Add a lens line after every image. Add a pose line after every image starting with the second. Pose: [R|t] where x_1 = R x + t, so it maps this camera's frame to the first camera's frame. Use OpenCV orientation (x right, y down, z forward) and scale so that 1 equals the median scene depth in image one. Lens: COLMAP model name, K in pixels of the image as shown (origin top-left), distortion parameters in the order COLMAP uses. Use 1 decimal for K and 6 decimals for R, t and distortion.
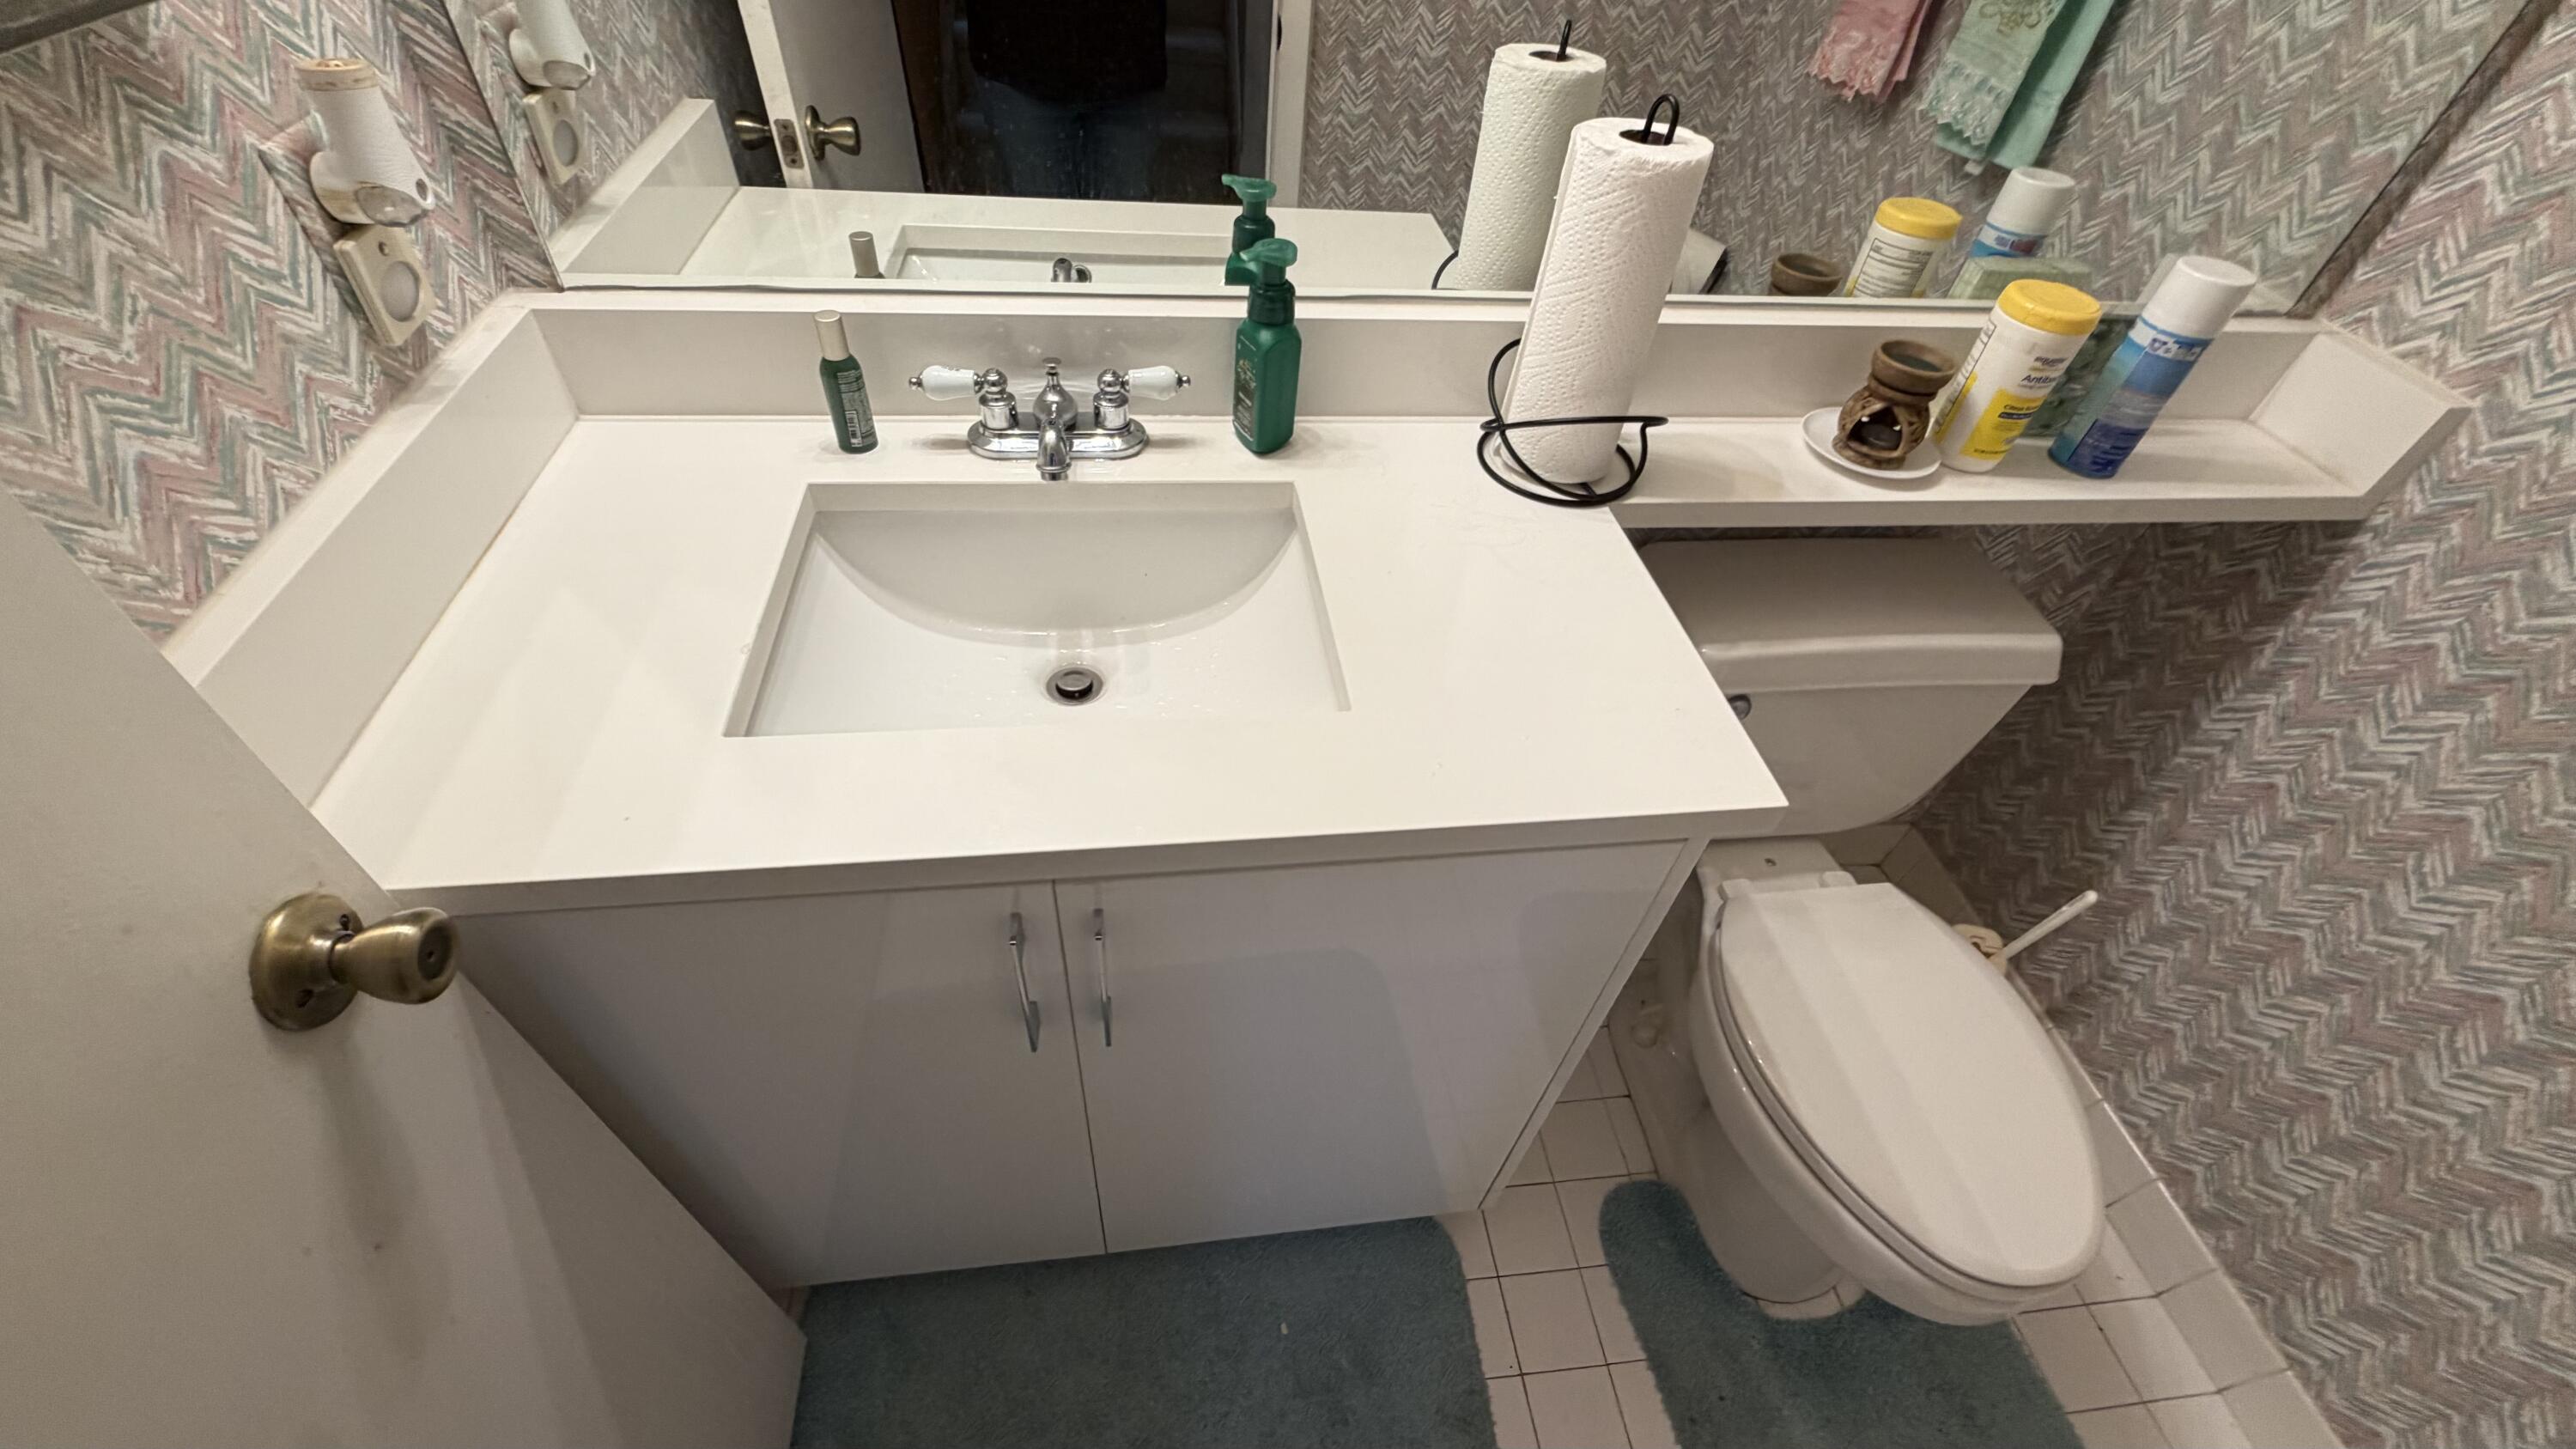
lens RADIAL K [[1032.5, 0, 1277.5], [0, 1032.5, 728.6], [0, 0, 1]] dist [-0.000129, -0.000318]
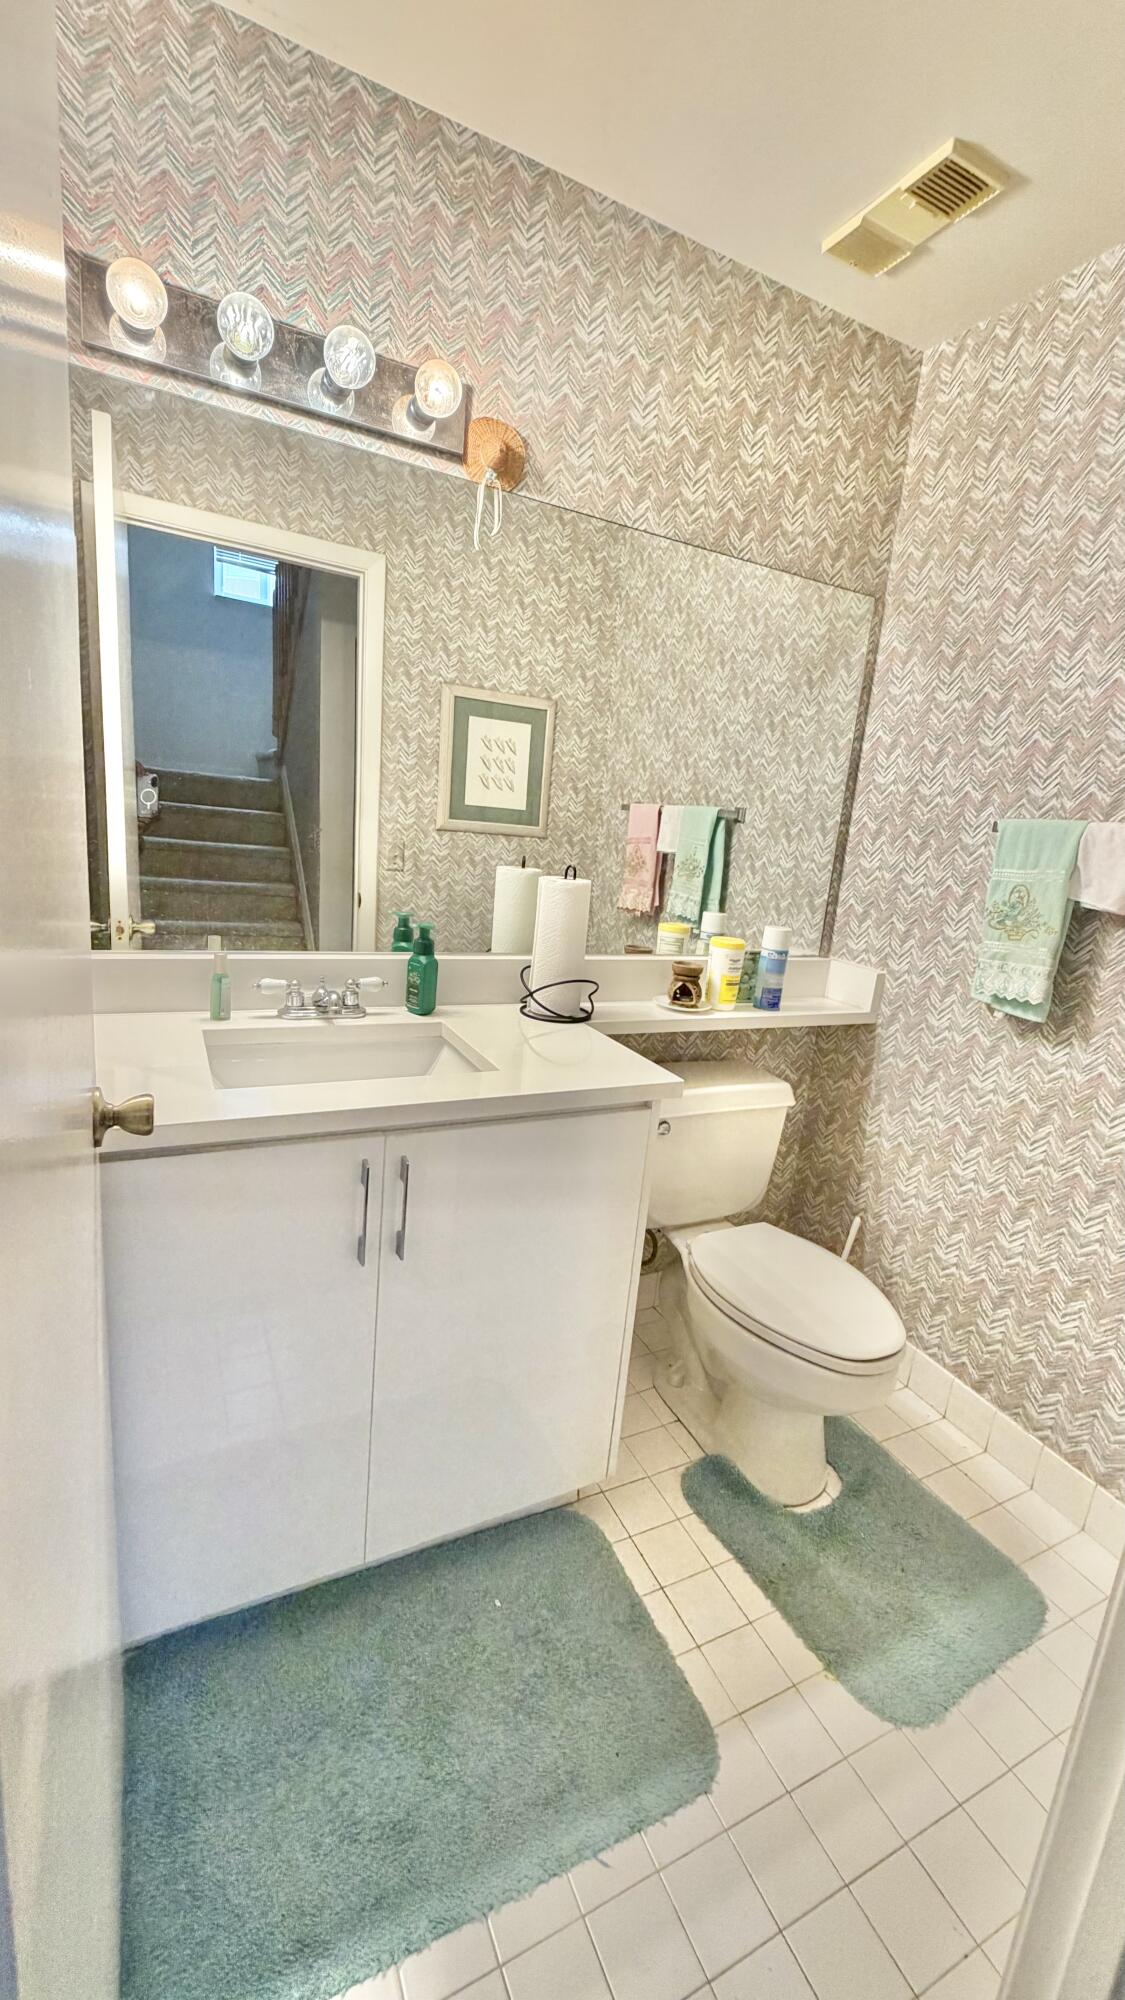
lens RADIAL K [[801.5, 0, 562.5], [0, 801.5, 1000.0], [0, 0, 1]] dist [-0.000129, -0.000318]
pose [[0.942573, -0.054690, 0.329492, -0.248359], [0.218126, 0.847870, -0.483258, 0.487889], [-0.252937, 0.527376, 0.811109, -0.357431]]
